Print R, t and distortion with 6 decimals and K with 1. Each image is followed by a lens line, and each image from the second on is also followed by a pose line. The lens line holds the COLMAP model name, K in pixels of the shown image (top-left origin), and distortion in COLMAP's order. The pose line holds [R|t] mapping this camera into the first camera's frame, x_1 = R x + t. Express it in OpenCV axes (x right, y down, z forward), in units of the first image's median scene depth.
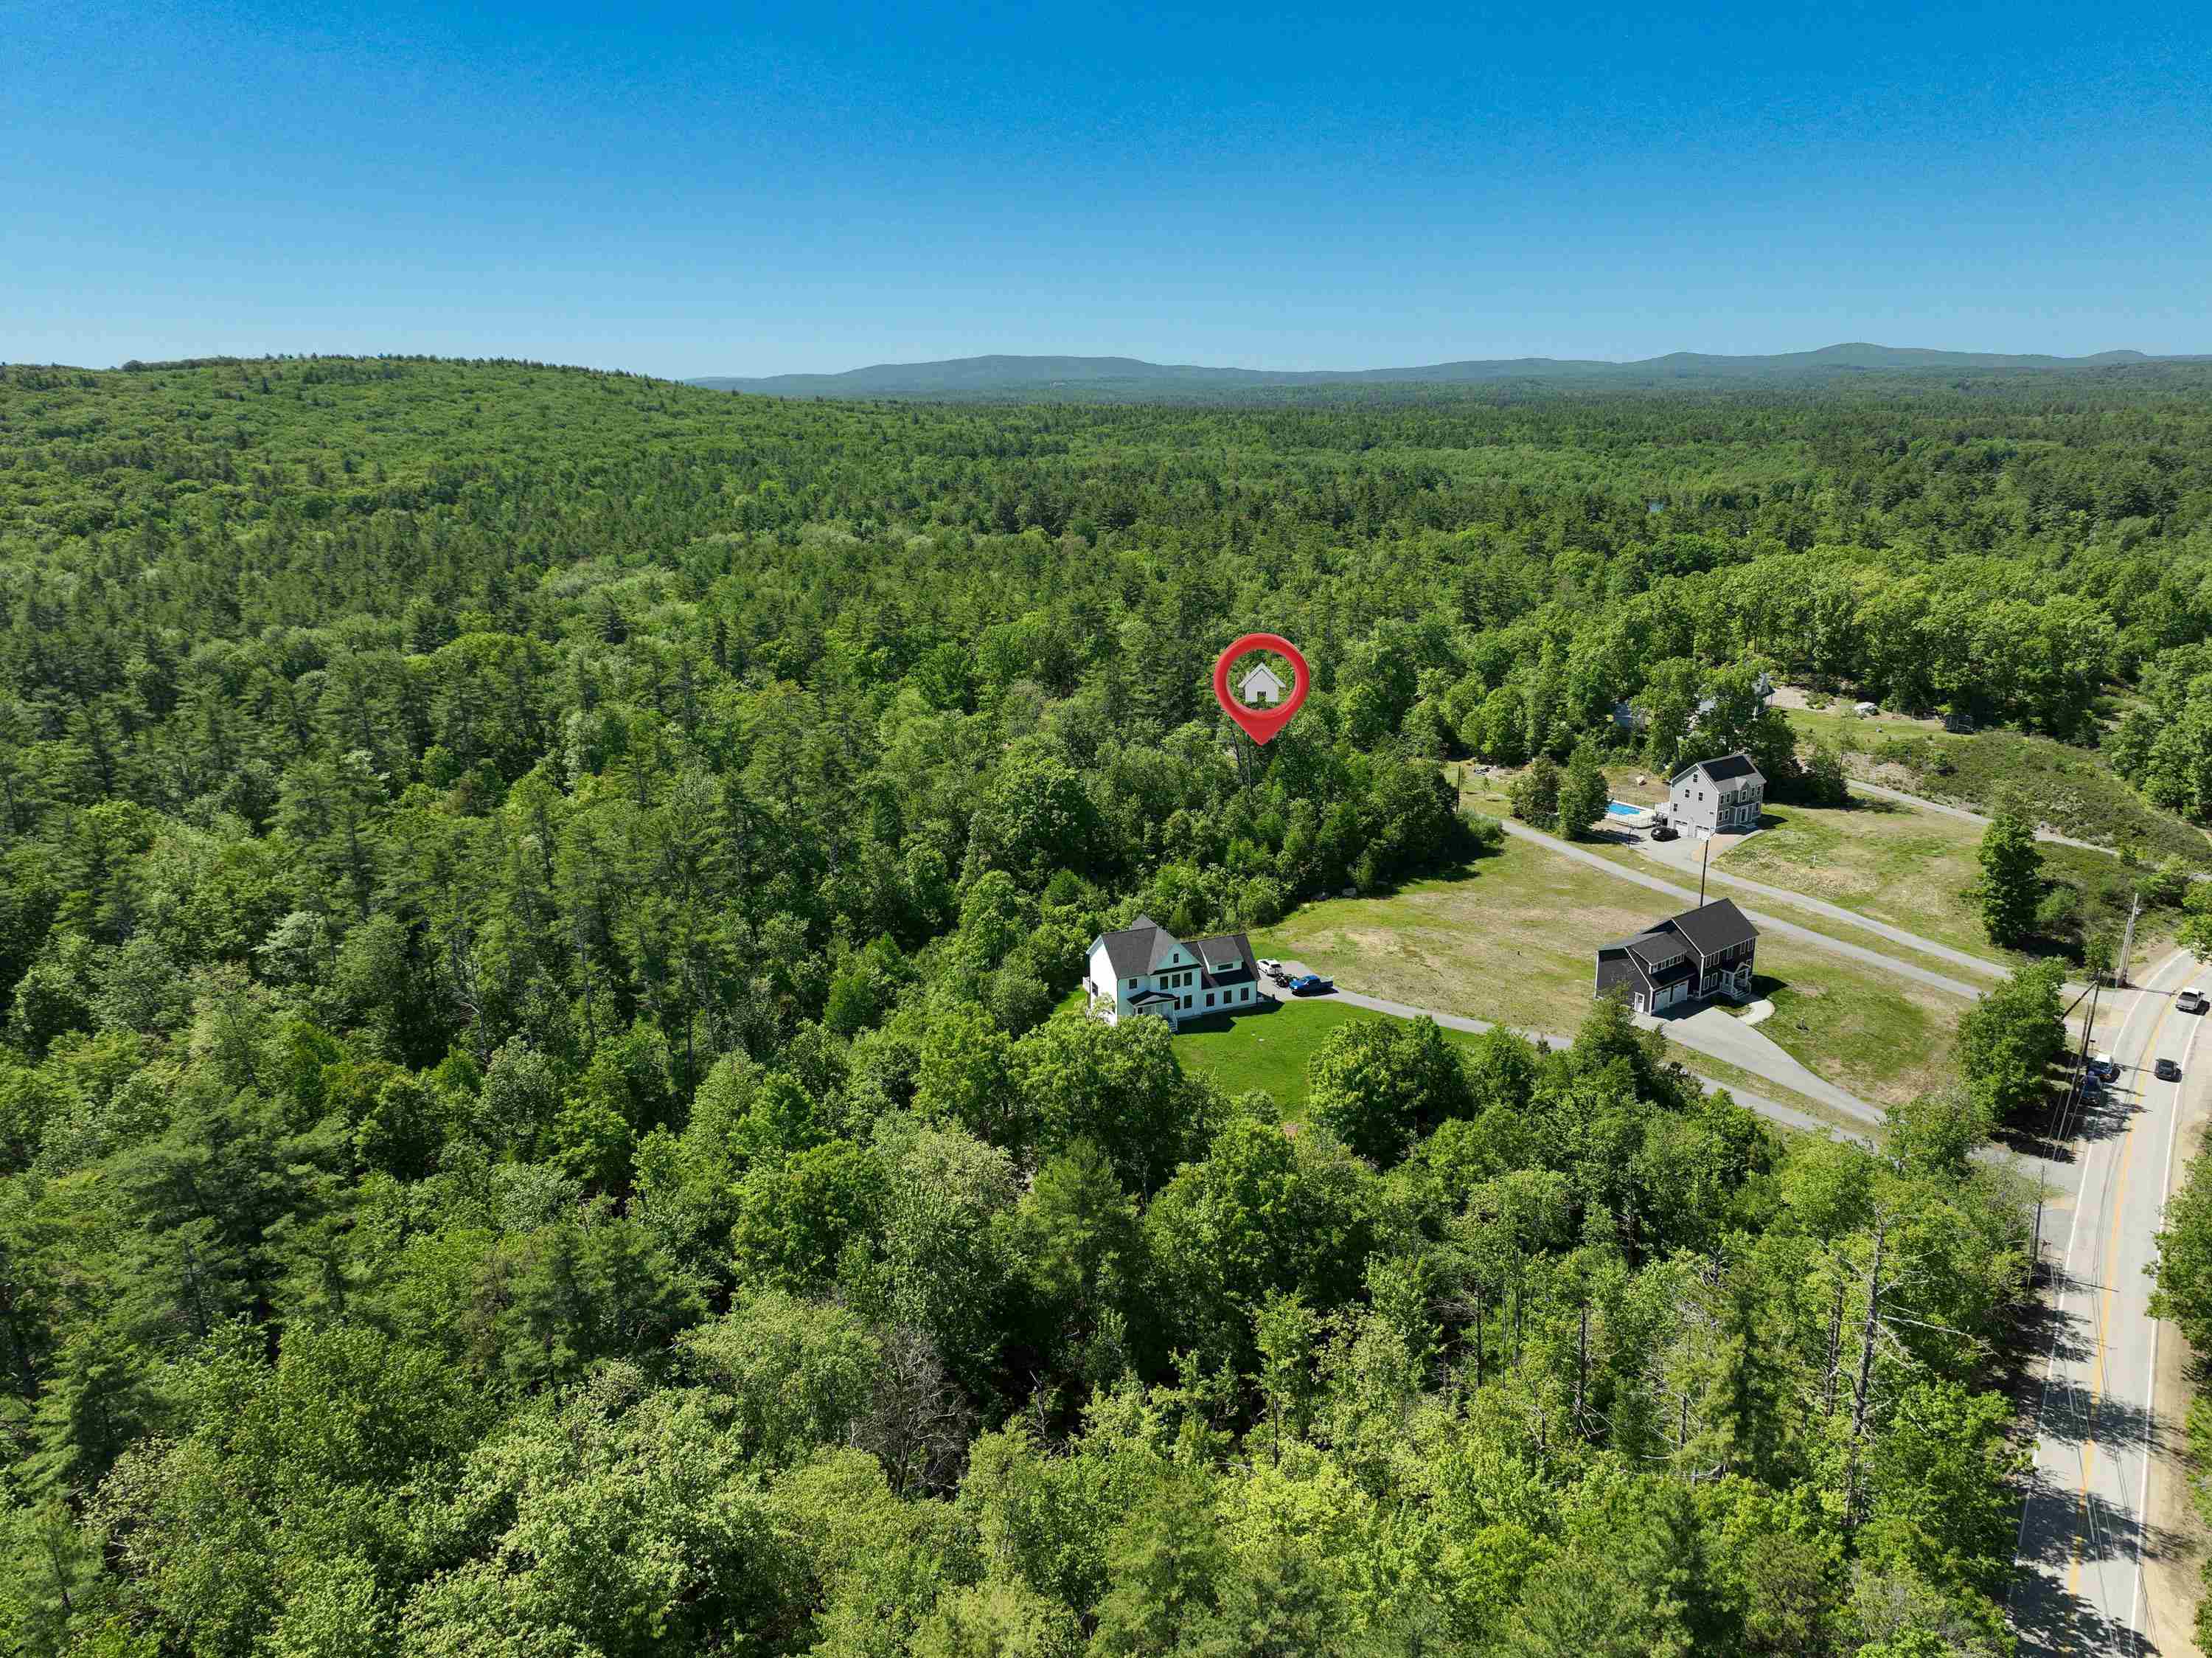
lens RADIAL K [[1551.1, 0, 1106.0], [0, 1551.1, 829.0], [0, 0, 1]] dist [0.001203, 0.007553]
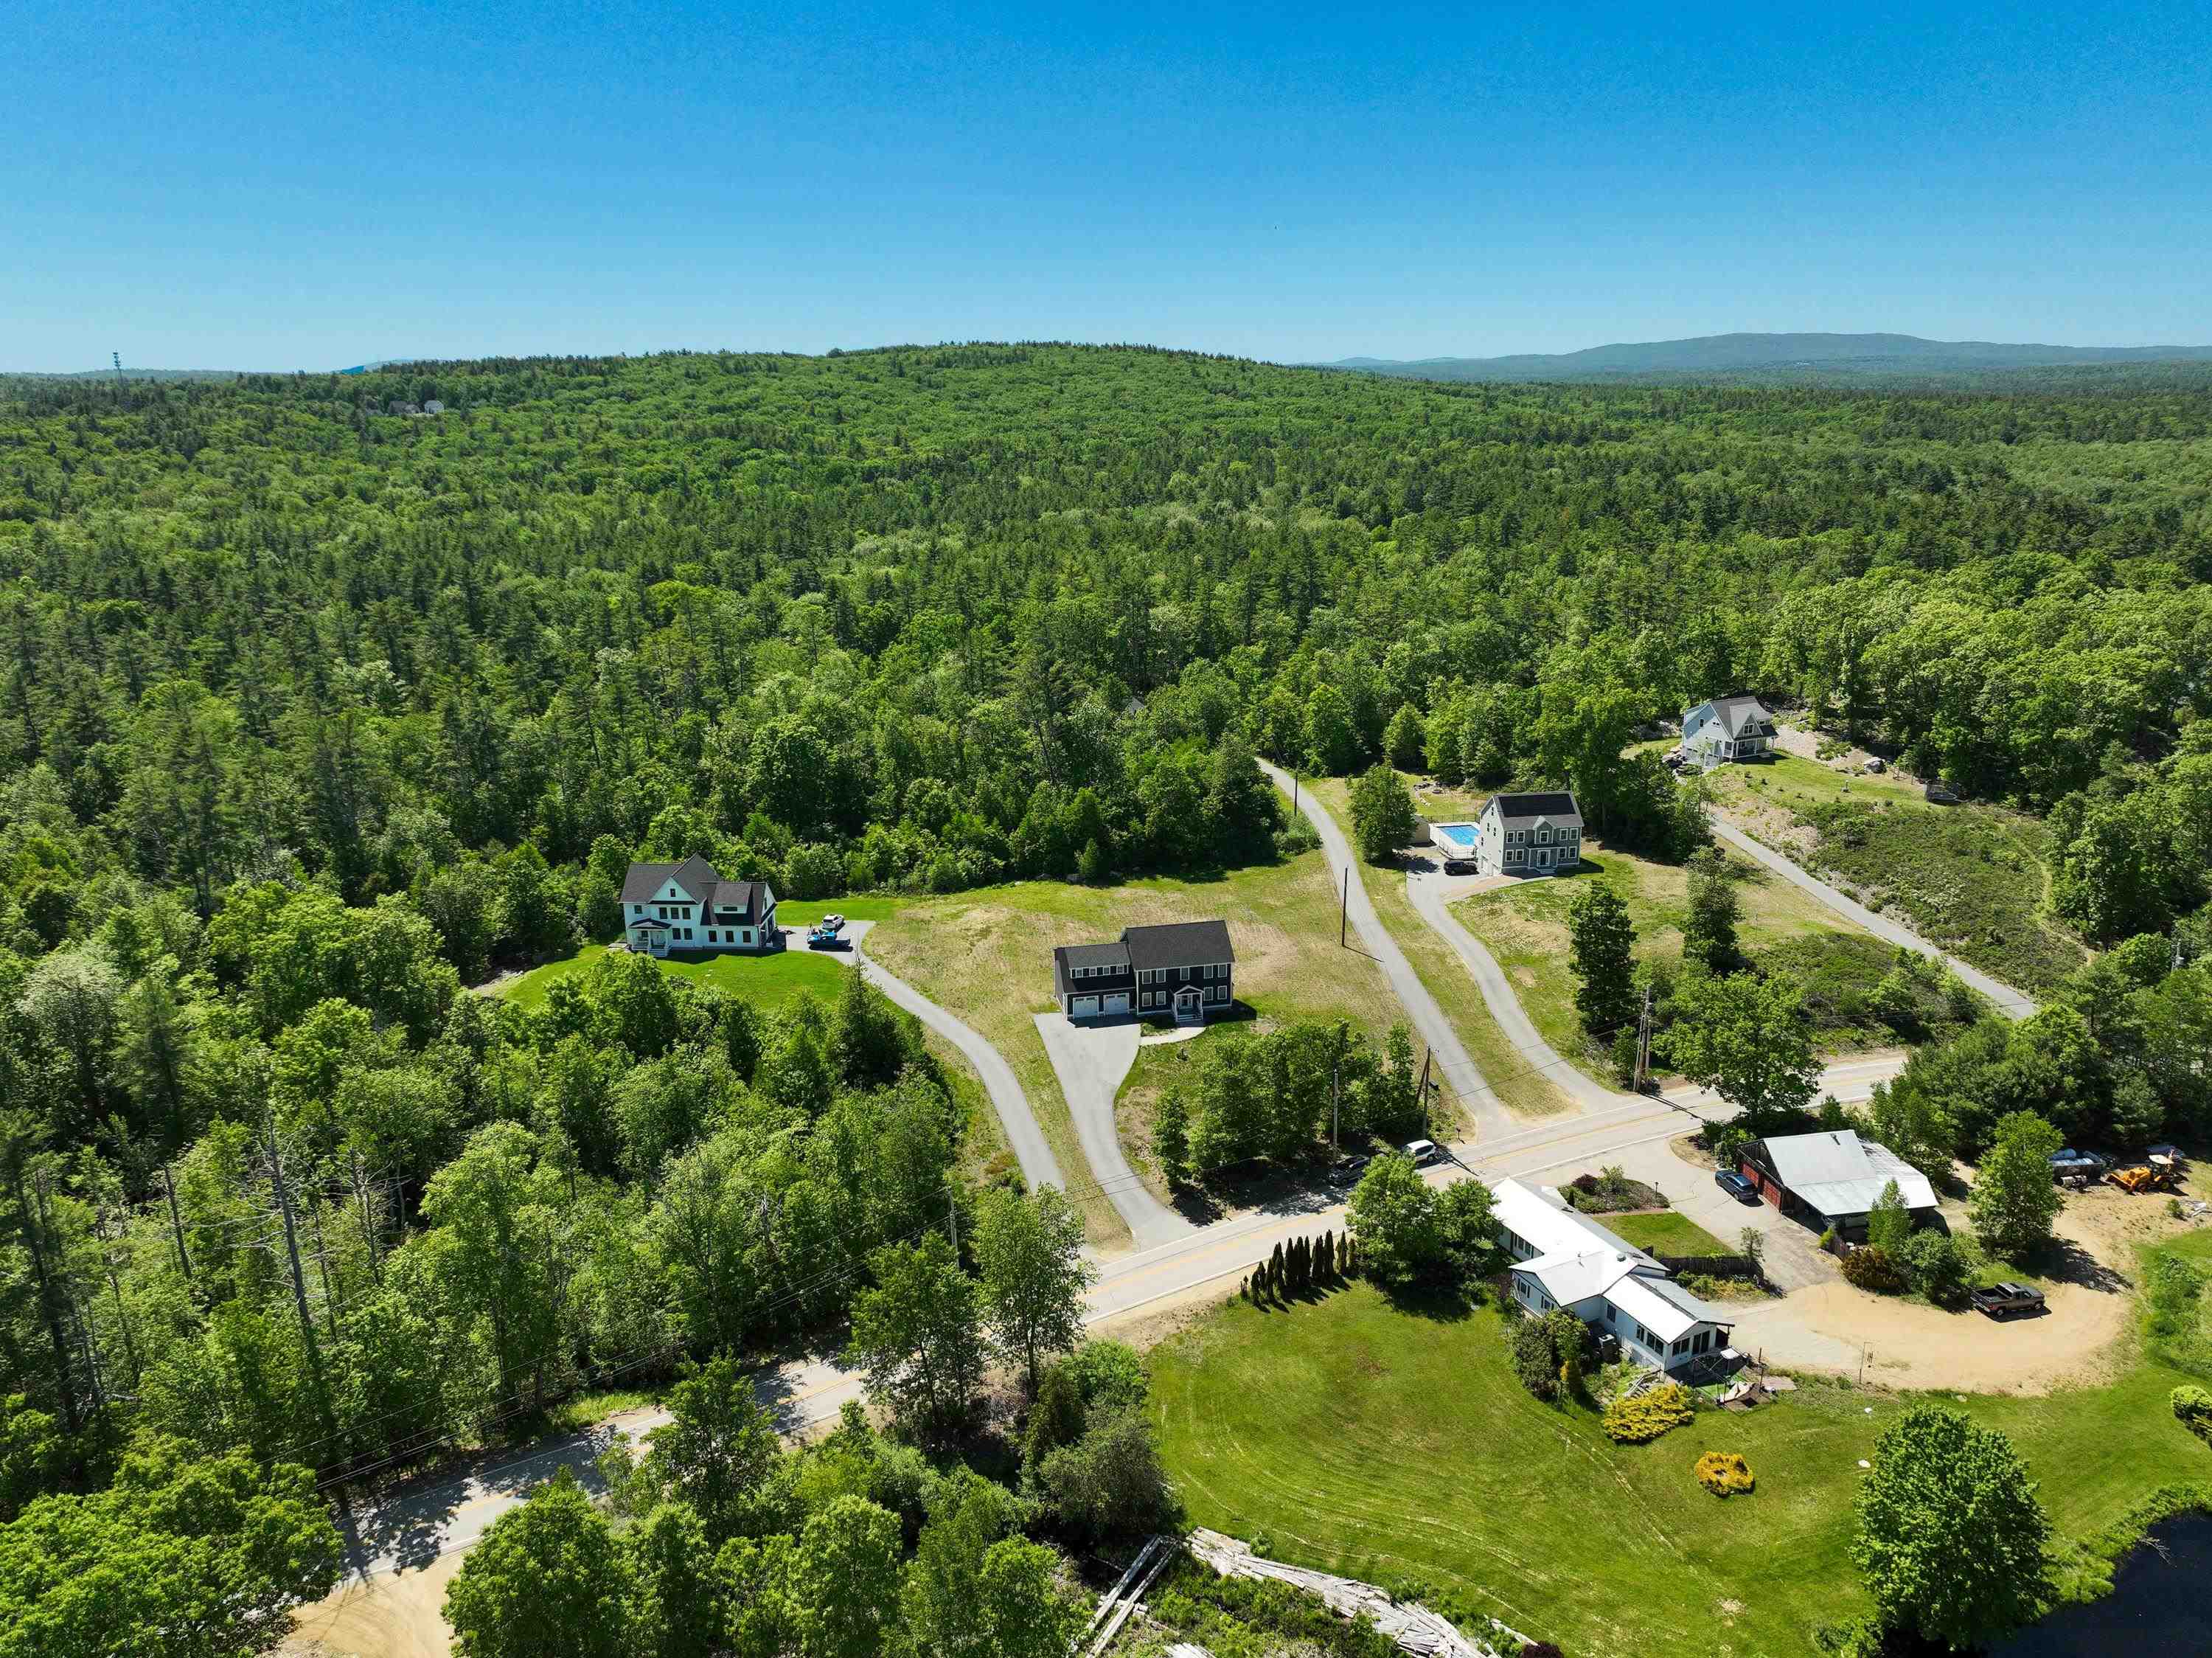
lens RADIAL K [[1551.1, 0, 1106.0], [0, 1551.1, 829.0], [0, 0, 1]] dist [0.001203, 0.007553]
pose [[0.900232, 0.123704, -0.417469, 0.624335], [-0.119009, 0.992190, 0.037371, -0.032985], [0.418832, 0.016040, 0.907922, 0.087565]]
